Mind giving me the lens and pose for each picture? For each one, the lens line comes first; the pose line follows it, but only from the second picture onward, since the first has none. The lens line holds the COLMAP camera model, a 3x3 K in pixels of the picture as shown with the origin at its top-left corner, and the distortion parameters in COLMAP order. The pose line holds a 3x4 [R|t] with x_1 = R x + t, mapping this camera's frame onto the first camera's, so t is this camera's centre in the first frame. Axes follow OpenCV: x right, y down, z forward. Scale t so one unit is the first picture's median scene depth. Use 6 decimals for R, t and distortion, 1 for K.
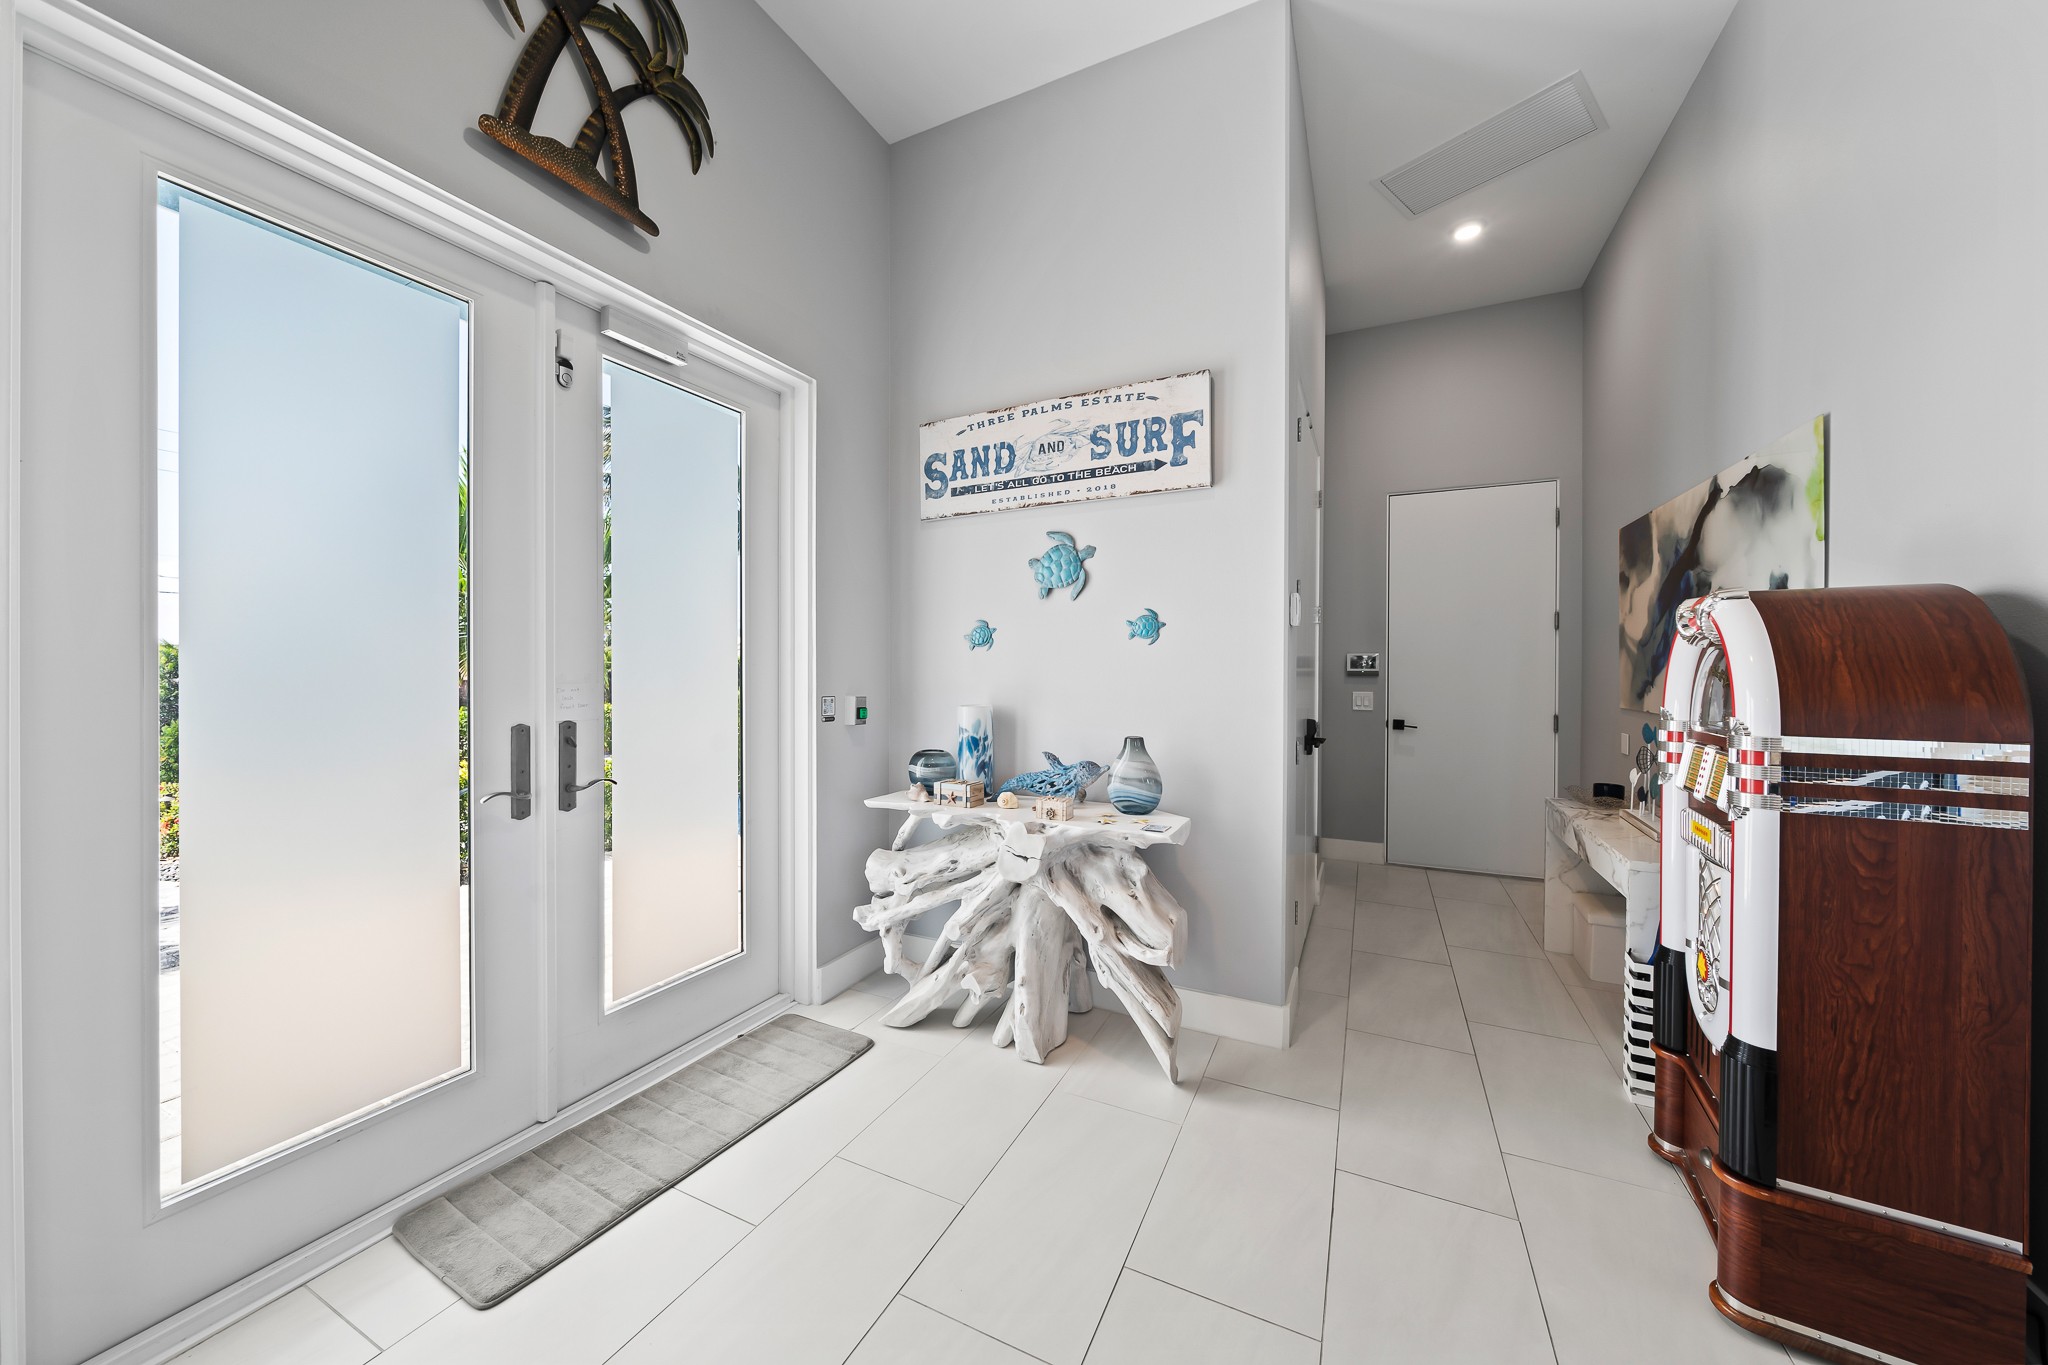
lens RADIAL K [[725.9, 0, 1026.2], [0, 725.9, 682.6], [0, 0, 1]] dist [-0.002150, -0.000232]
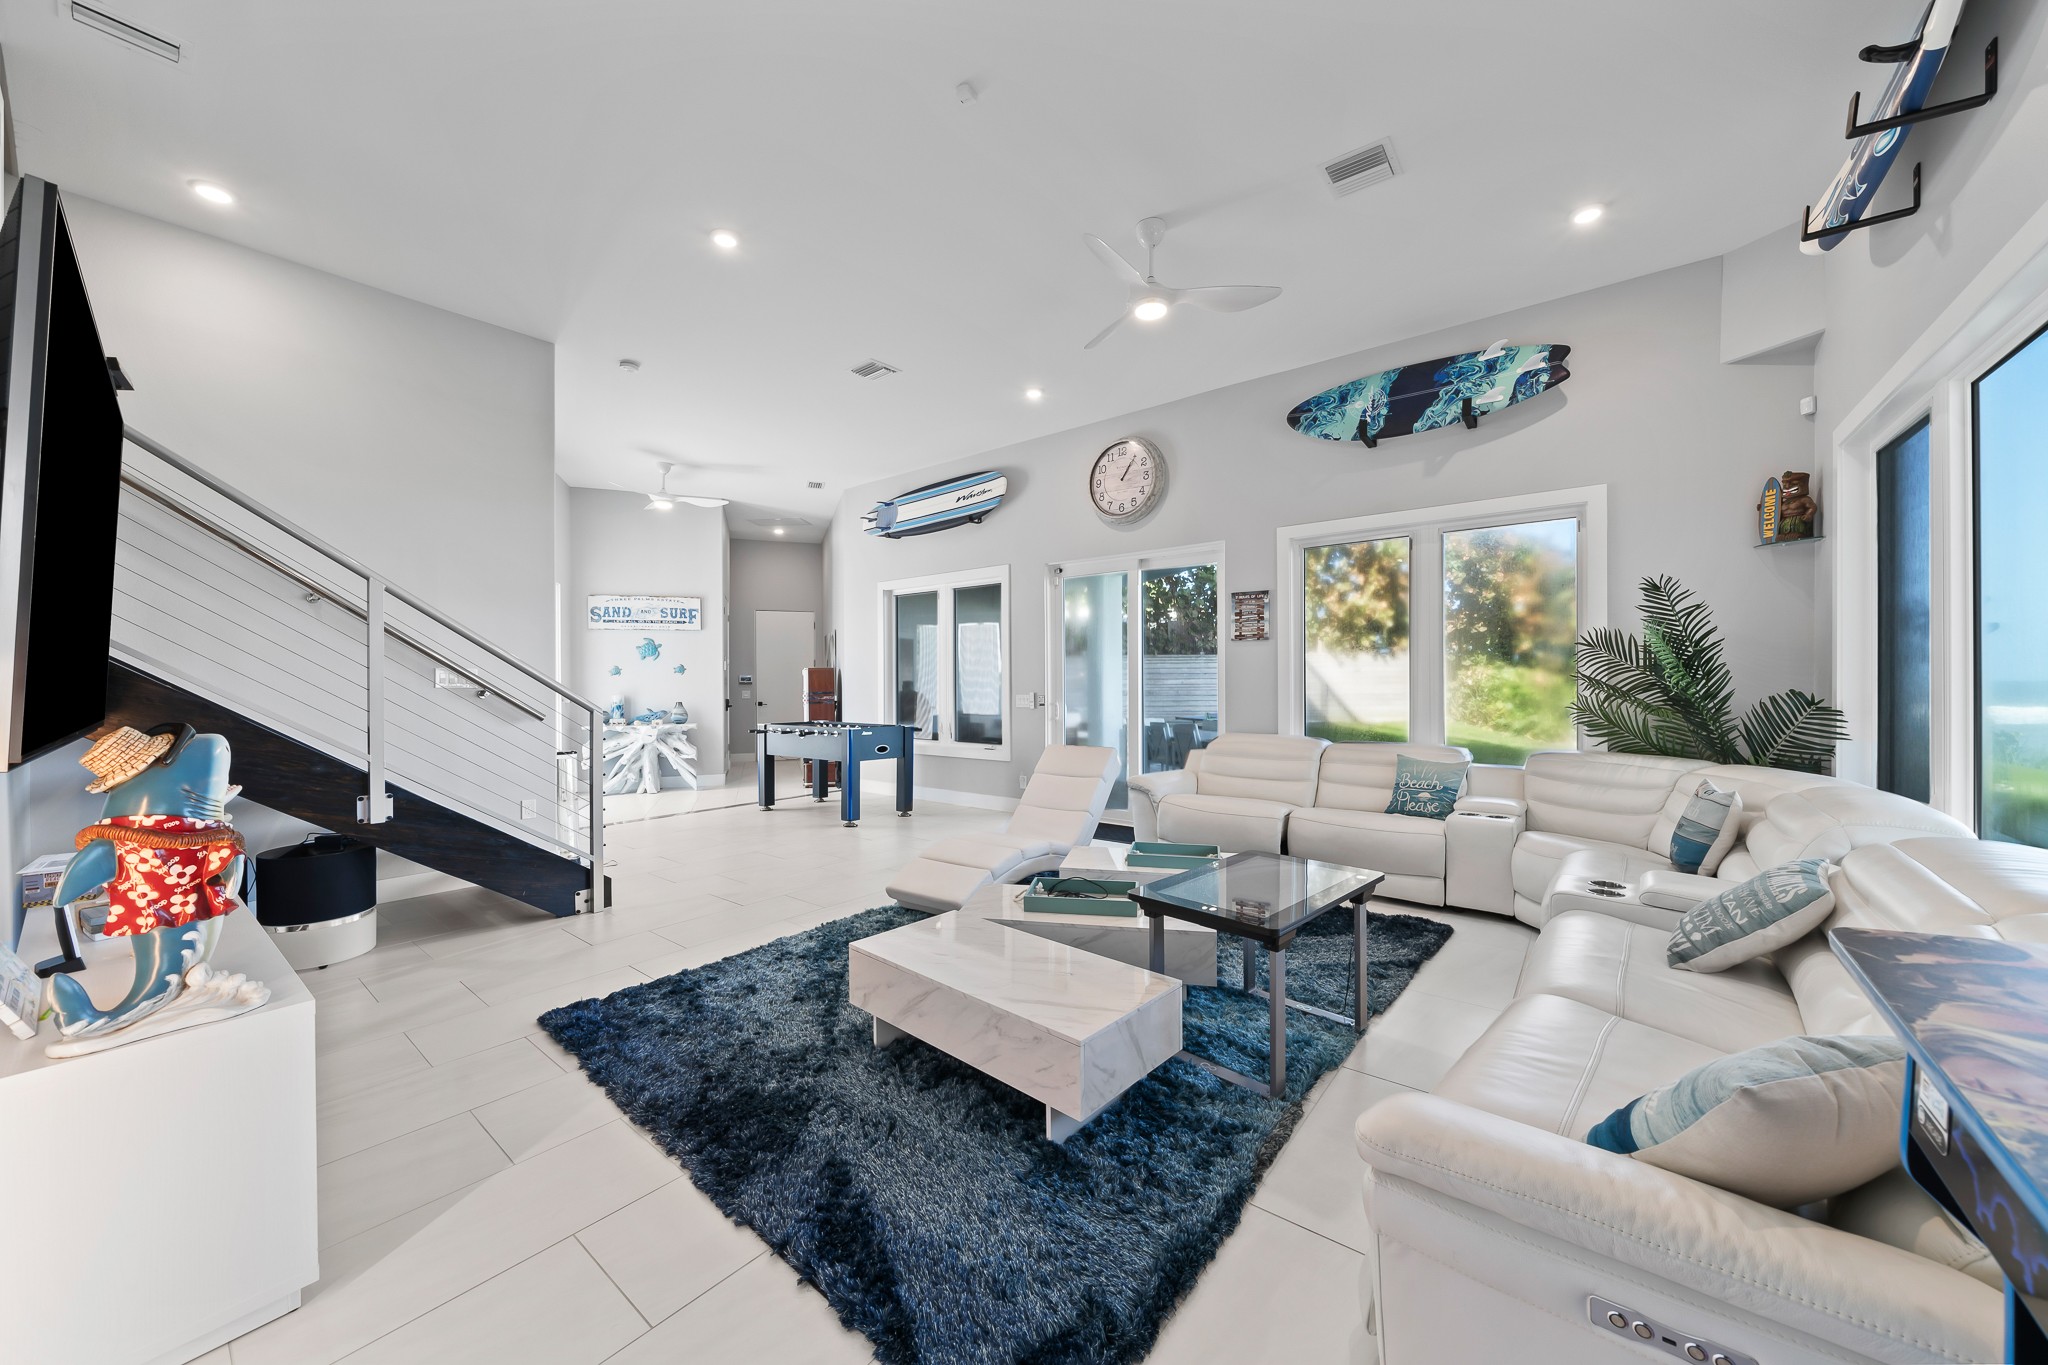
lens RADIAL K [[725.9, 0, 1026.2], [0, 725.9, 682.6], [0, 0, 1]] dist [-0.002150, -0.000232]
pose [[0.702217, -0.004150, 0.711951, -1.061597], [0.011840, 0.999913, -0.005849, 0.020084], [-0.711864, 0.012537, 0.702205, -2.405908]]
